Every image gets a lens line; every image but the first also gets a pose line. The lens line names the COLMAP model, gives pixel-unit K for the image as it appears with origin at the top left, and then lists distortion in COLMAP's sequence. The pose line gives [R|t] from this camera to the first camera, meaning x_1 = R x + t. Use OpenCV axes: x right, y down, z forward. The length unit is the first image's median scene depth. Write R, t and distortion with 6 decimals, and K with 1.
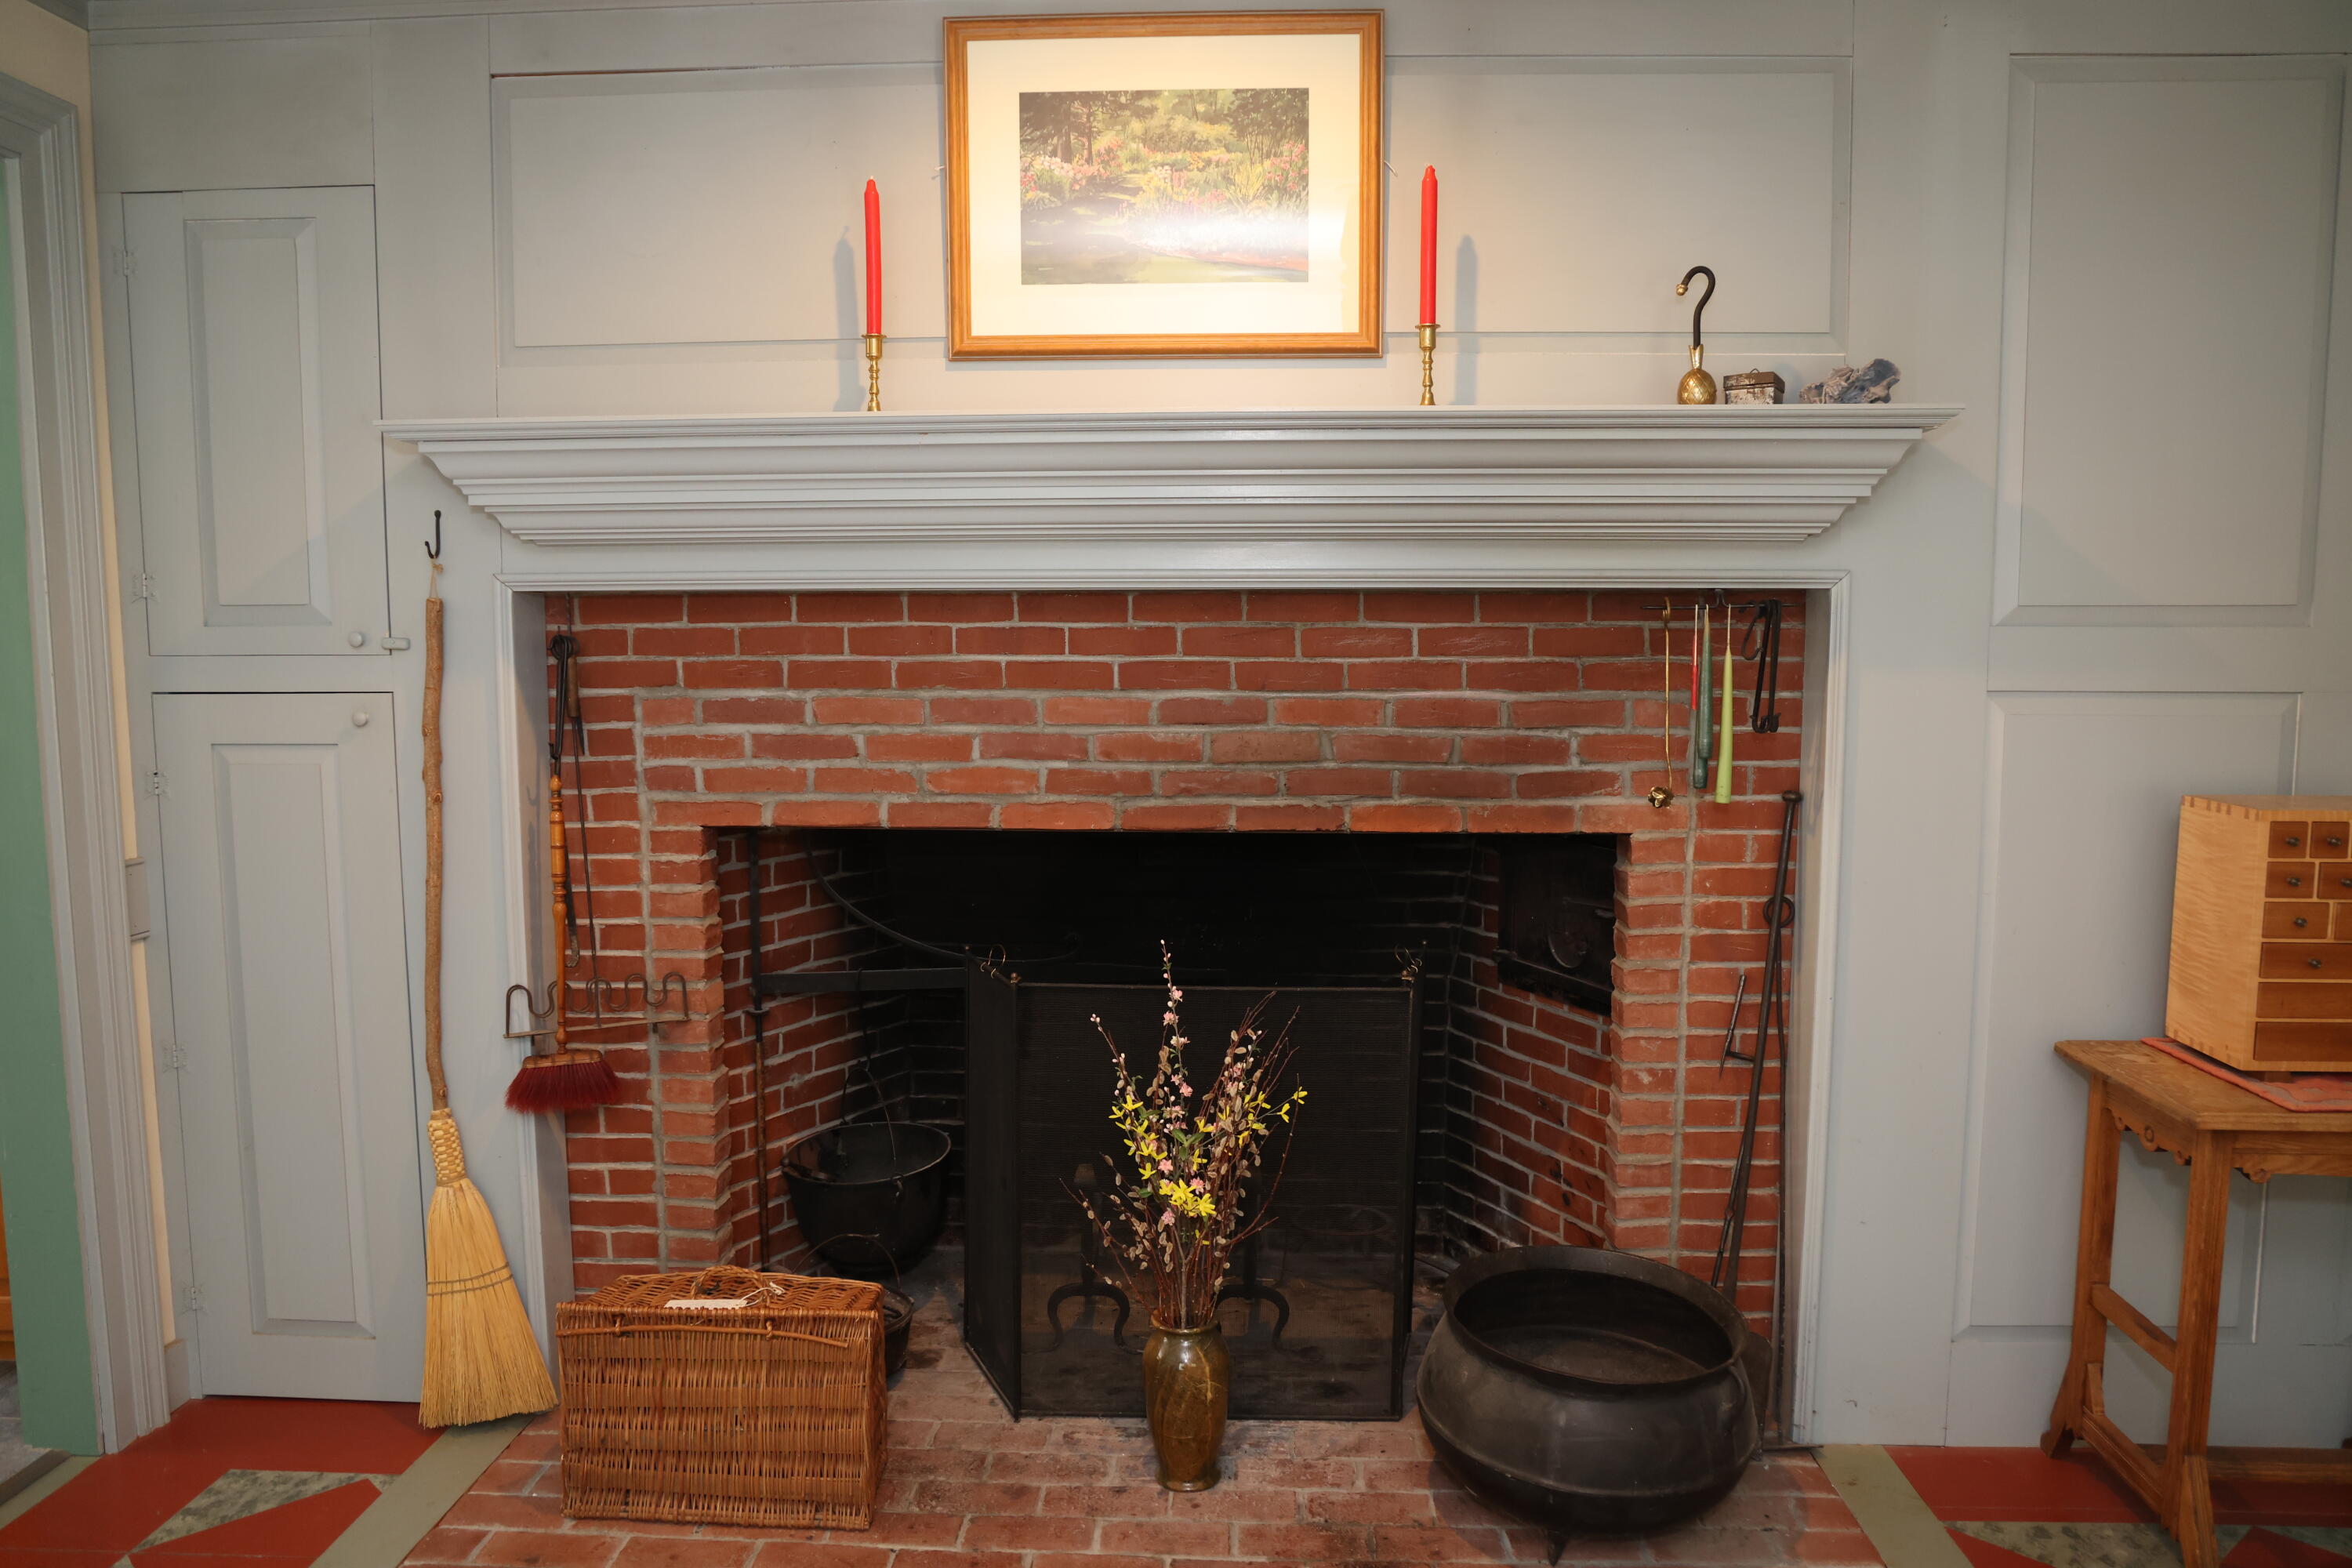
lens RADIAL K [[1599.9, 0, 1176.0], [0, 1599.9, 784.0], [0, 0, 1]] dist [-0.101992, 0.070031]
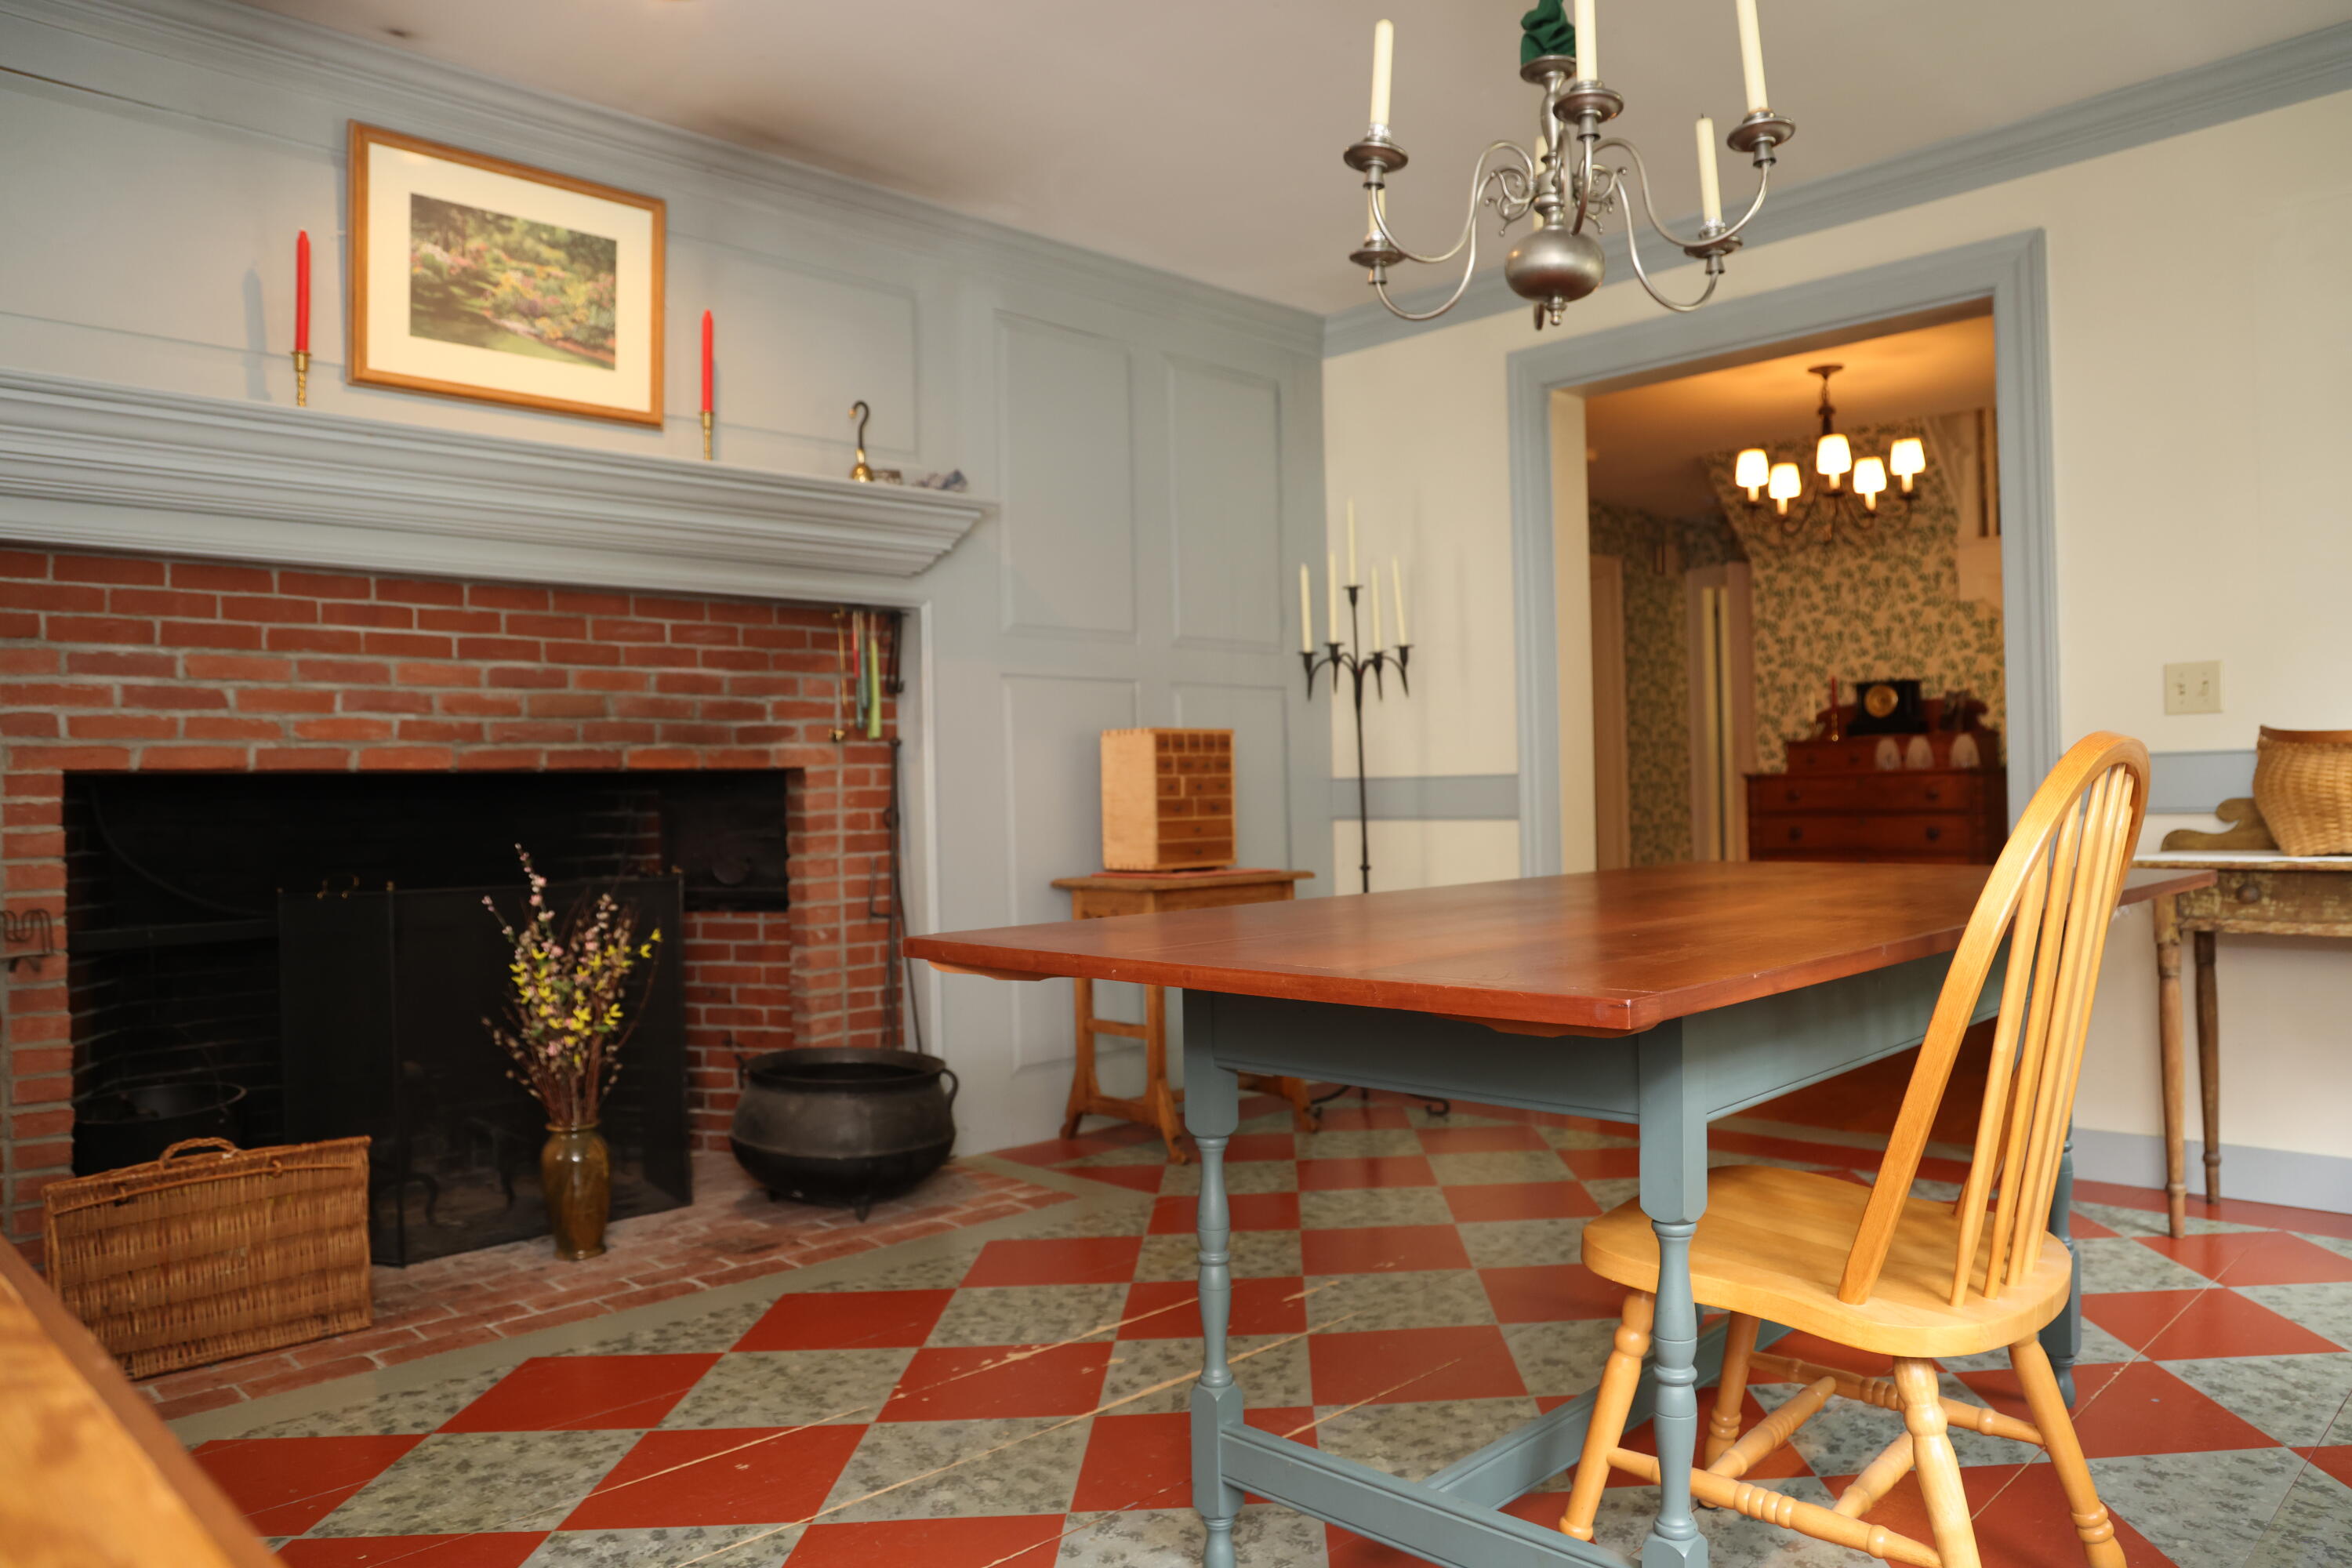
lens RADIAL K [[1599.9, 0, 1176.0], [0, 1599.9, 784.0], [0, 0, 1]] dist [-0.101992, 0.070031]
pose [[0.673378, -0.008462, 0.739250, -0.580031], [0.095563, 0.992542, -0.075687, 0.191522], [-0.733096, 0.121611, 0.669165, -0.251680]]
